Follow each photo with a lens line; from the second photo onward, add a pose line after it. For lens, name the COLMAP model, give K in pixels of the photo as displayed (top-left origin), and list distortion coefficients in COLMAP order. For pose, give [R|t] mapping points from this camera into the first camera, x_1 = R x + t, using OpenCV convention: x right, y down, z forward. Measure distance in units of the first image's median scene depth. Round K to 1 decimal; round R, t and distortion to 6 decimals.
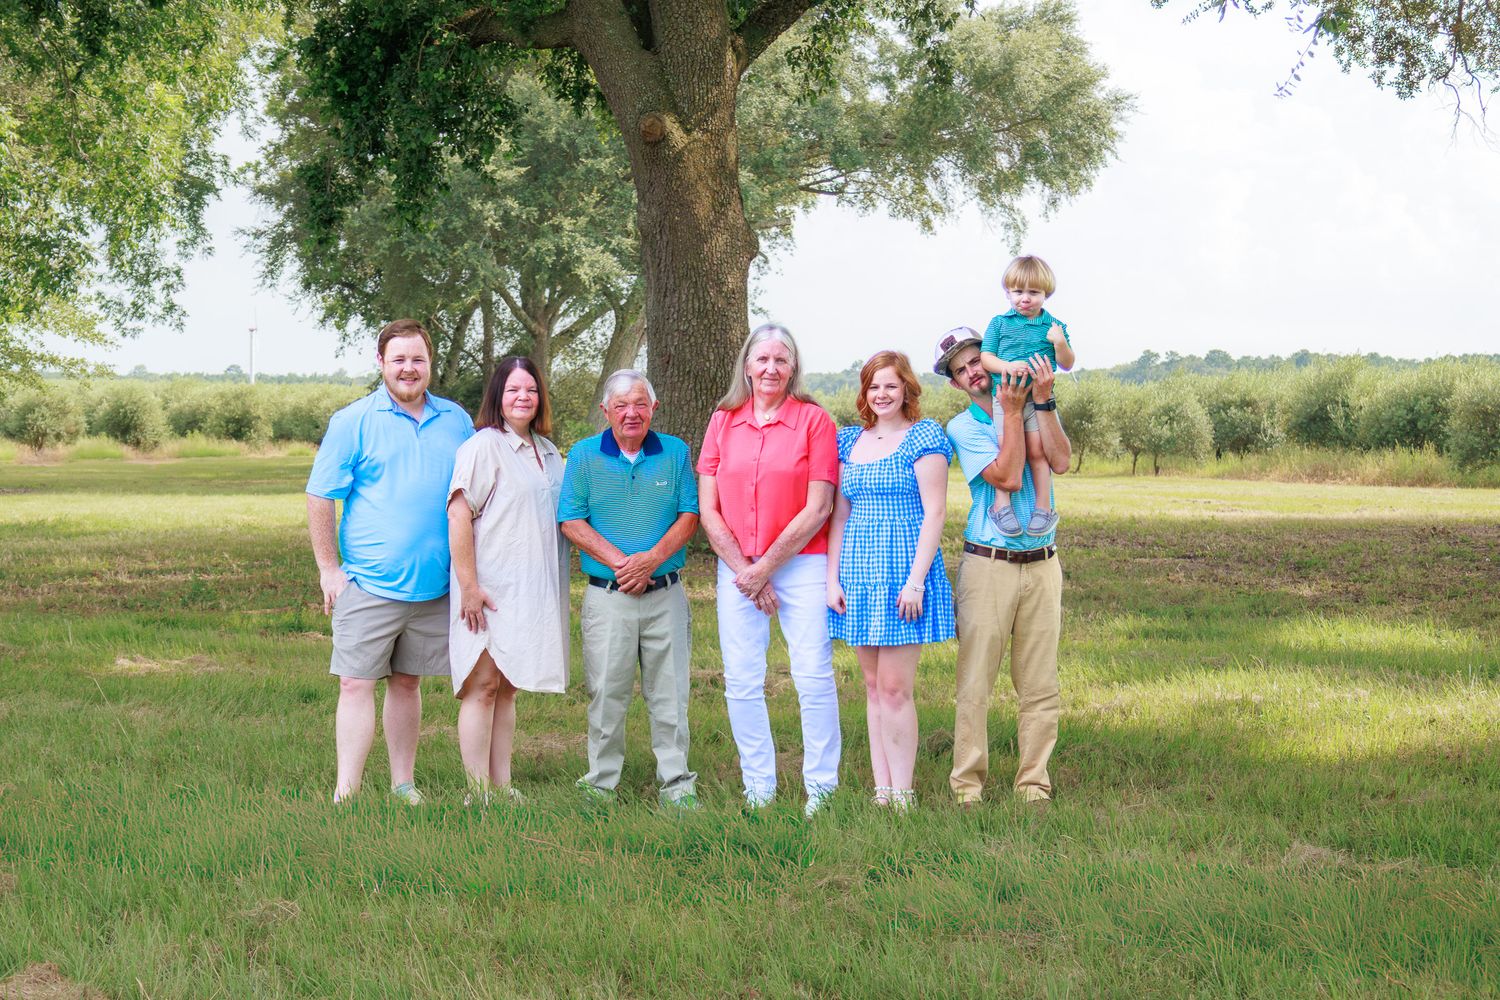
lens RADIAL K [[2785.6, 0, 750.0], [0, 2785.6, 500.0], [0, 0, 1]] dist [-0.063097, 0.198684]
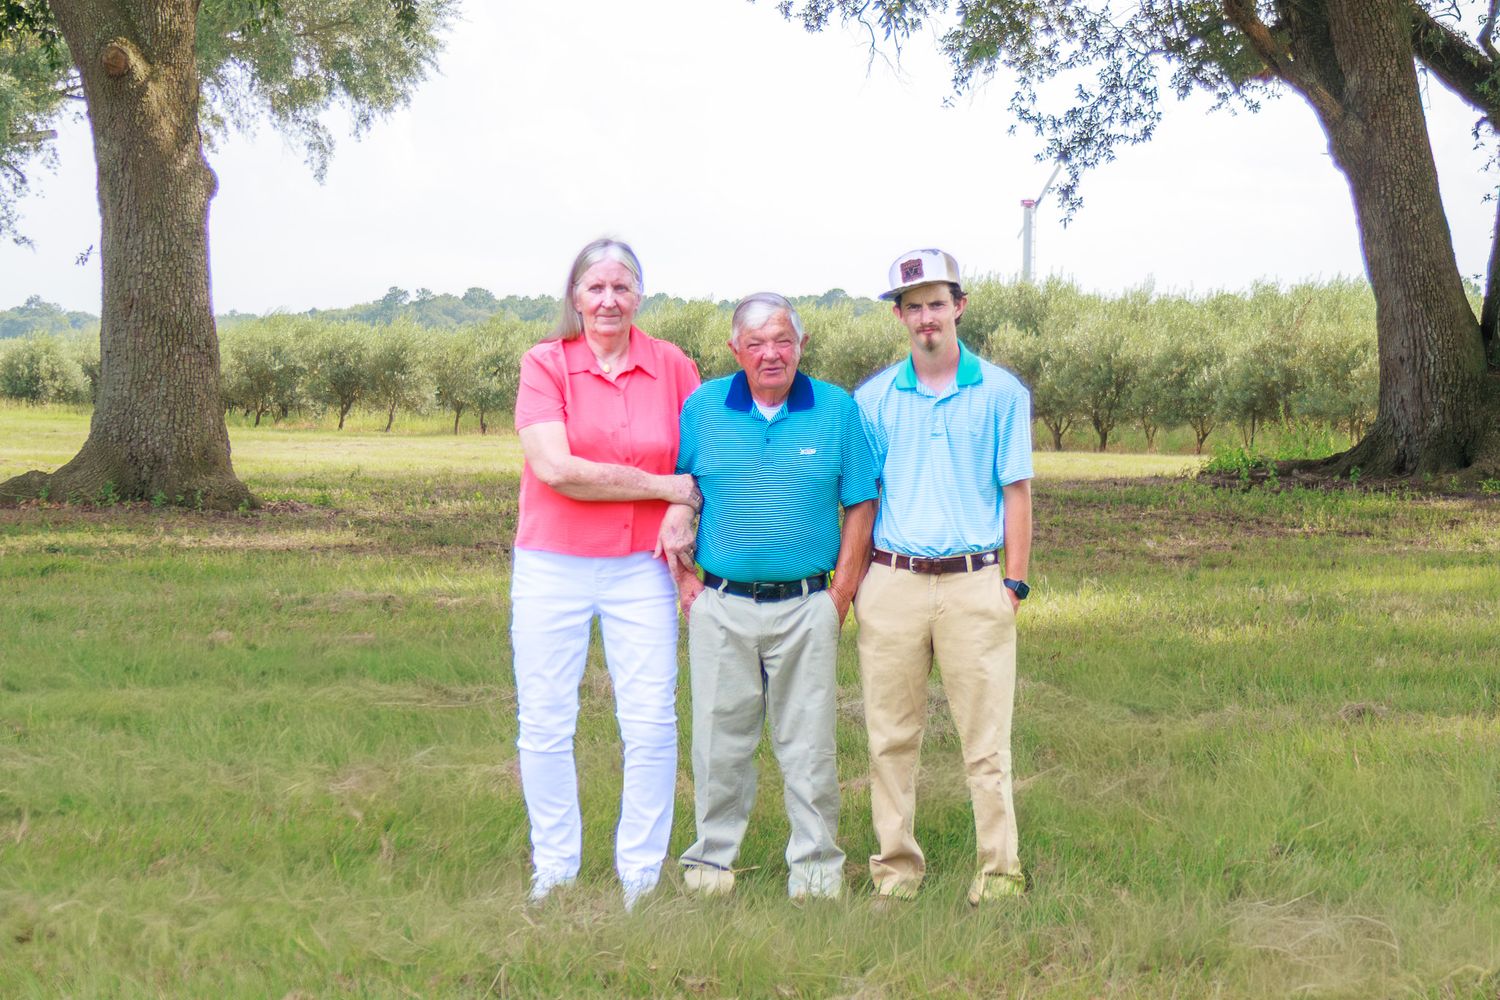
lens RADIAL K [[3451.8, 0, 802.1], [0, 3451.8, 561.3], [0, 0, 1]] dist [-0.038672, 0.289569]
pose [[0.964051, -0.008258, 0.265591, -0.047216], [0.001304, 0.999652, 0.026351, 0.002825], [-0.265716, -0.025058, 0.963726, -0.079519]]
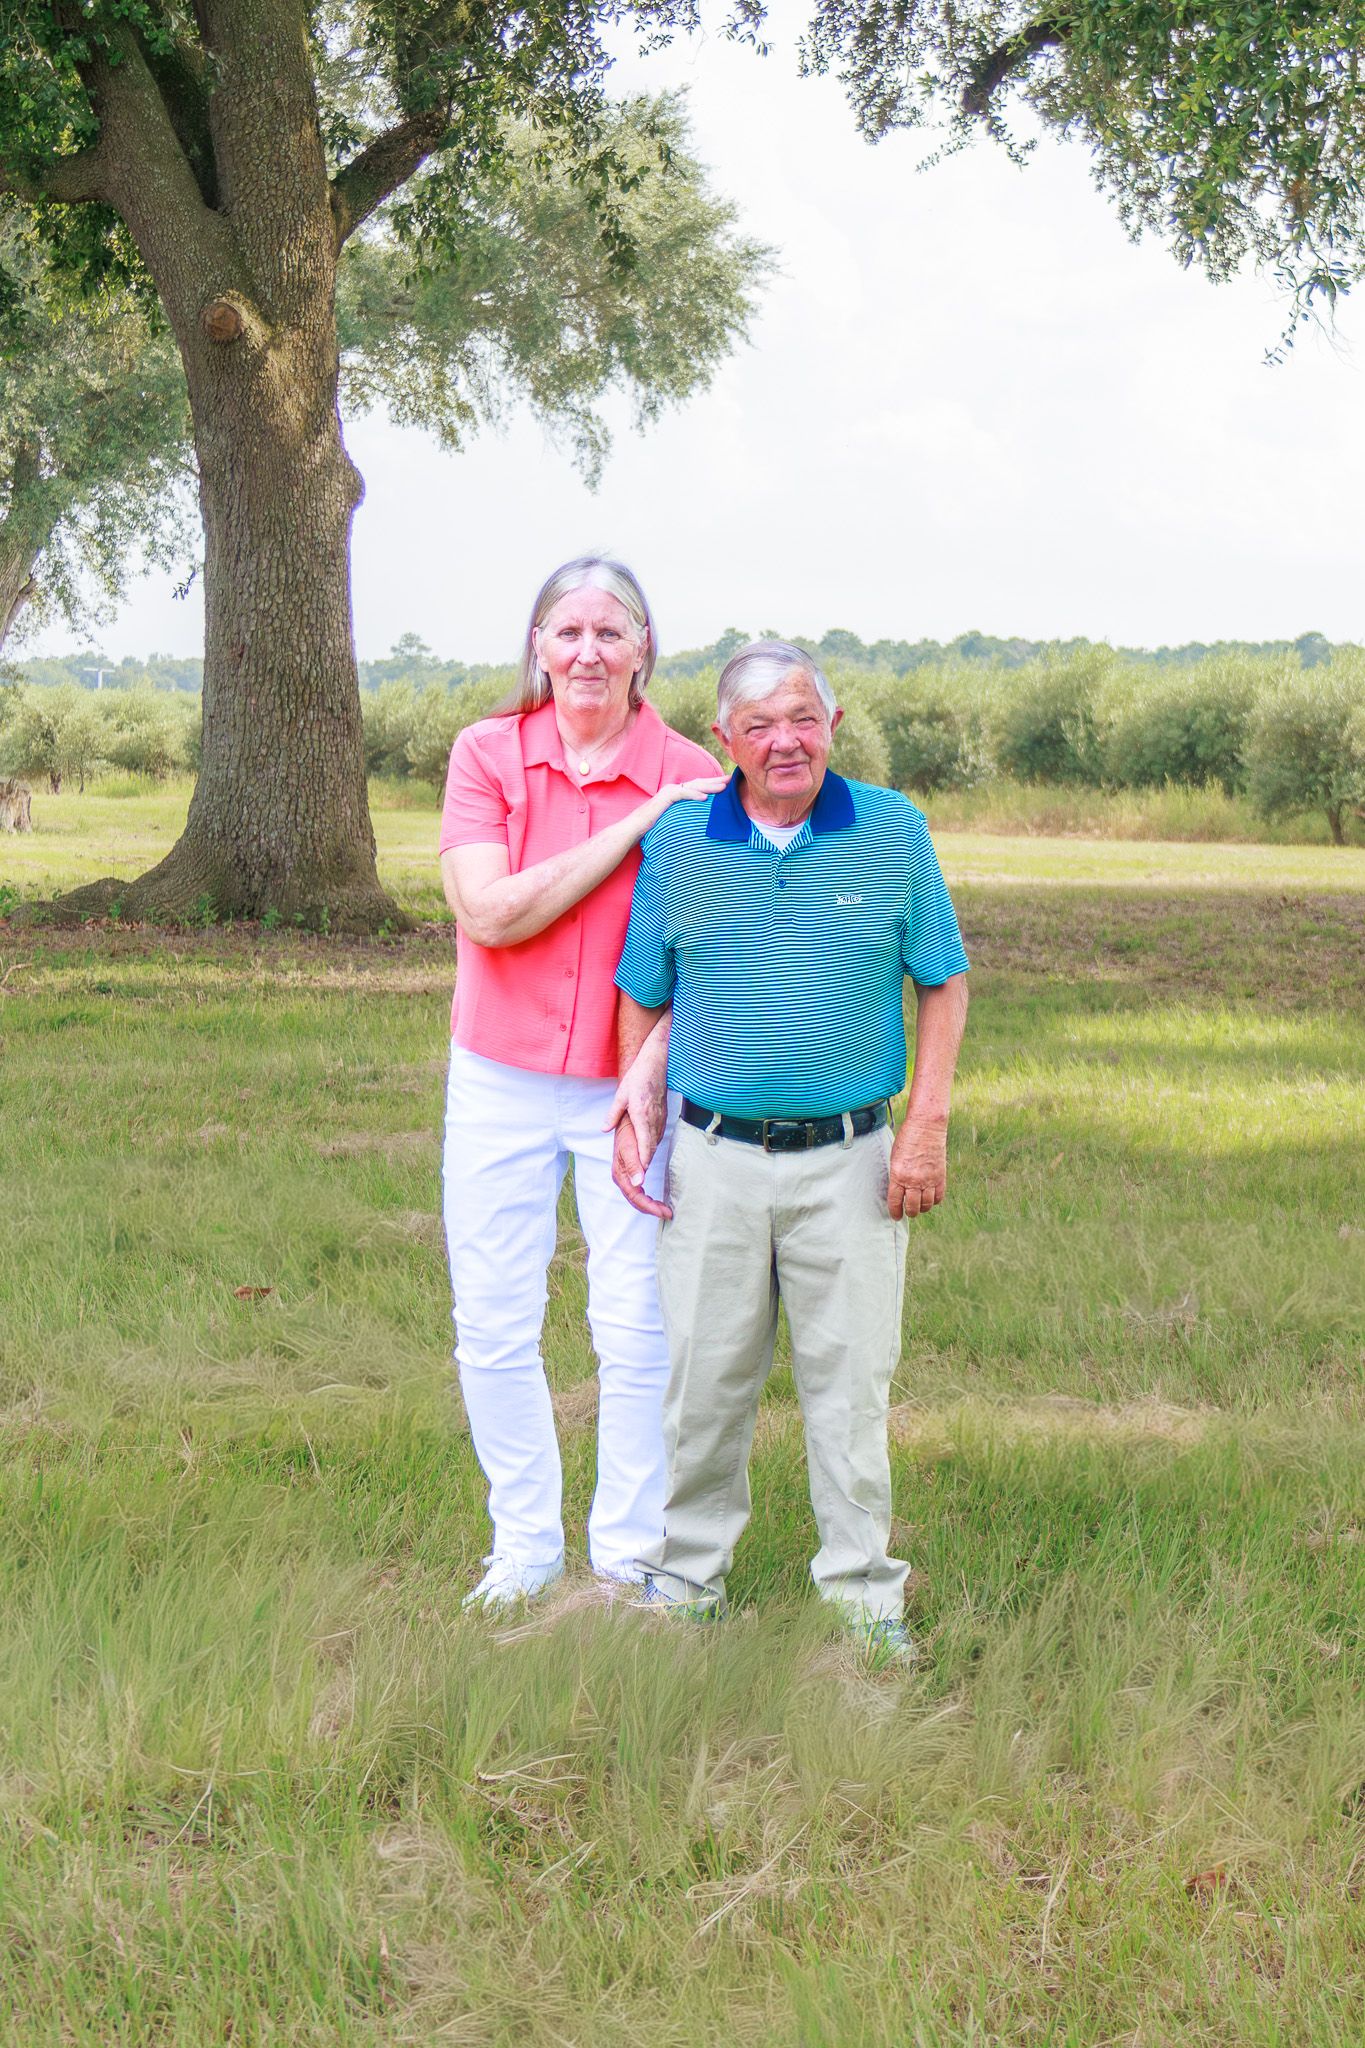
lens RADIAL K [[4506.2, 0, 751.2], [0, 4506.2, 811.0], [0, 0, 1]] dist [-0.026798, 0.021848]
pose [[0.988413, 0.007963, 0.151579, -0.028537], [-0.006168, 0.999905, -0.012311, 0.001207], [-0.151662, 0.011233, 0.988369, -0.054687]]
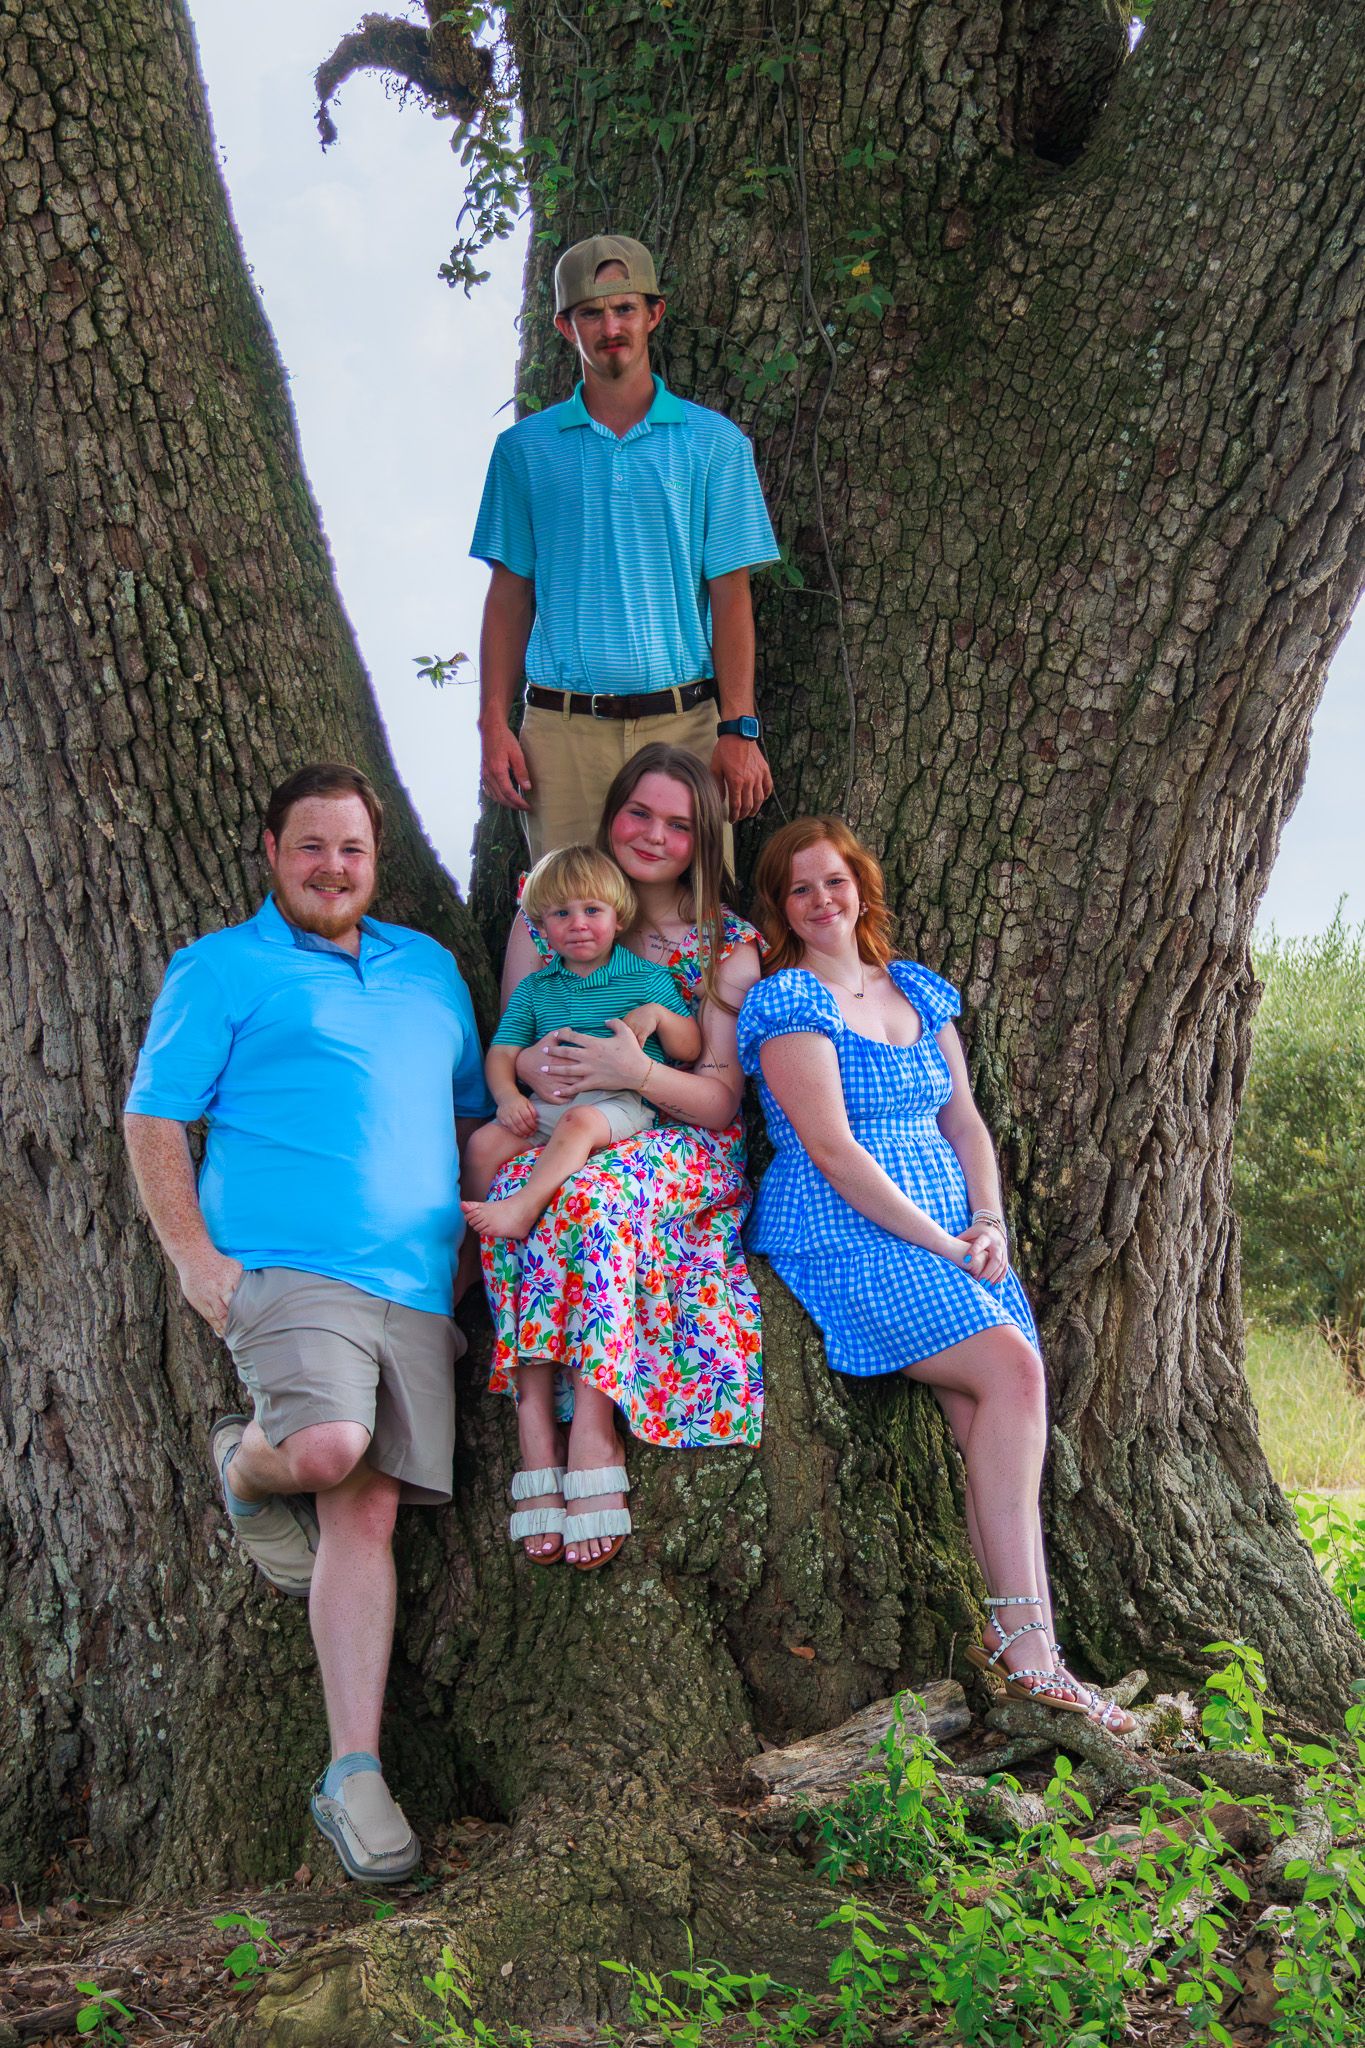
lens RADIAL K [[5665.1, 0, 682.5], [0, 5665.1, 1024.0], [0, 0, 1]] dist [-0.026487, -0.129935]
pose [[0.849104, -0.011082, 0.528109, 0.123642], [0.049462, 0.997055, -0.058604, -0.008343], [-0.525905, 0.075882, 0.847152, 0.283019]]
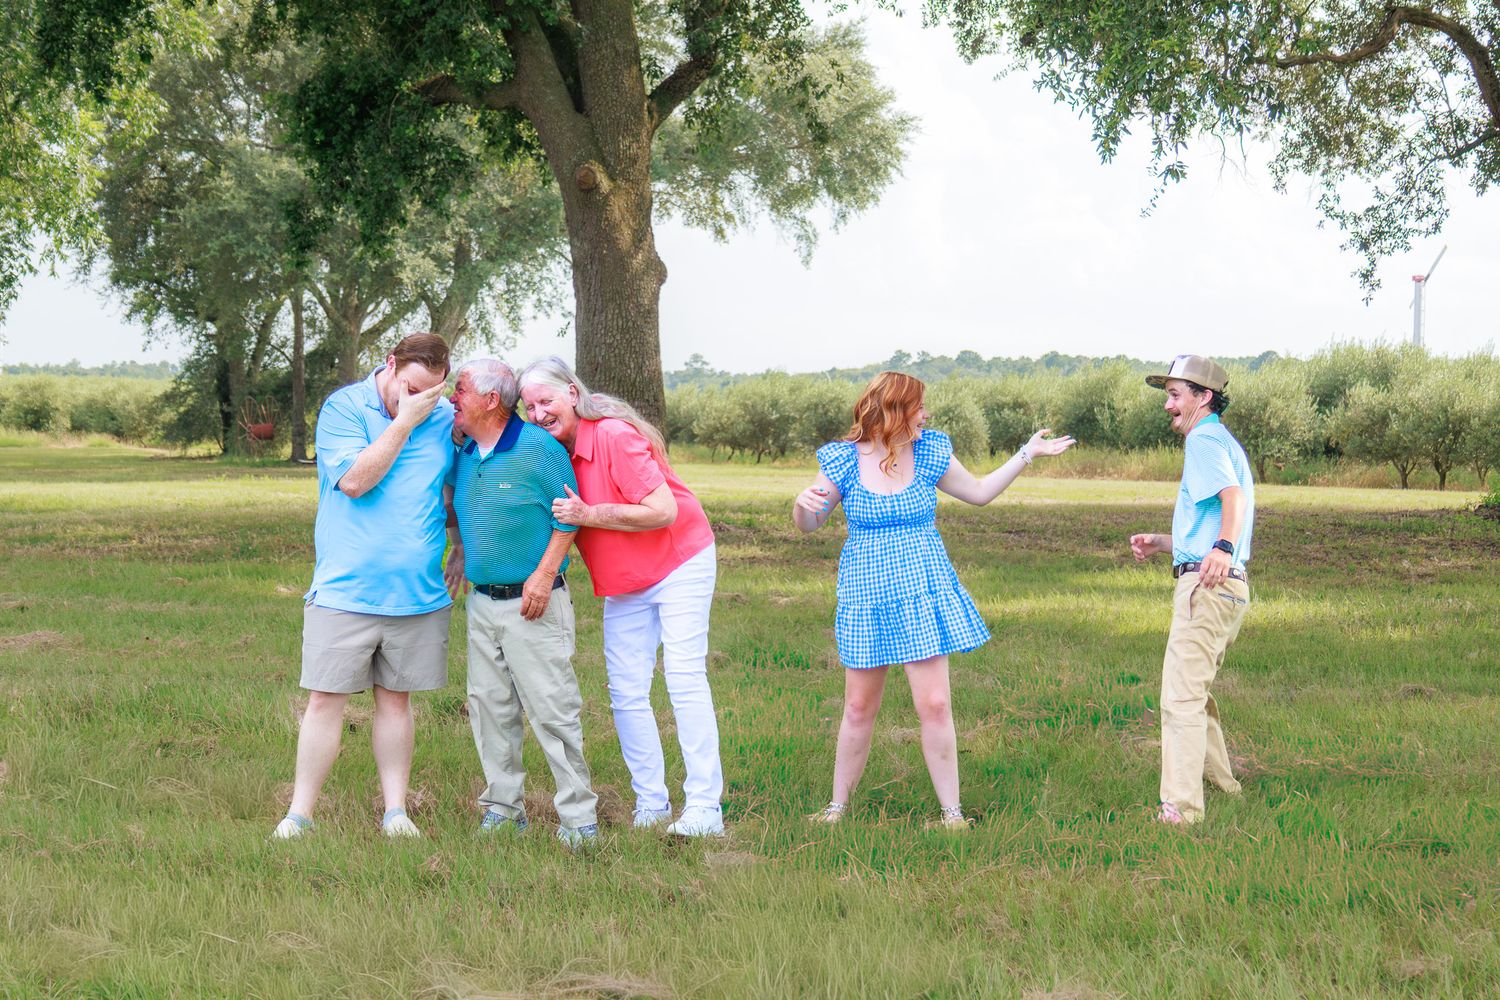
lens RADIAL K [[2884.6, 0, 750.0], [0, 2884.6, 500.0], [0, 0, 1]] dist [0.014151, -0.138287]
pose [[0.995464, 0.006853, 0.094895, -0.031674], [-0.006850, 0.999976, -0.000355, 0.003145], [-0.094896, -0.000297, 0.995487, -0.104491]]
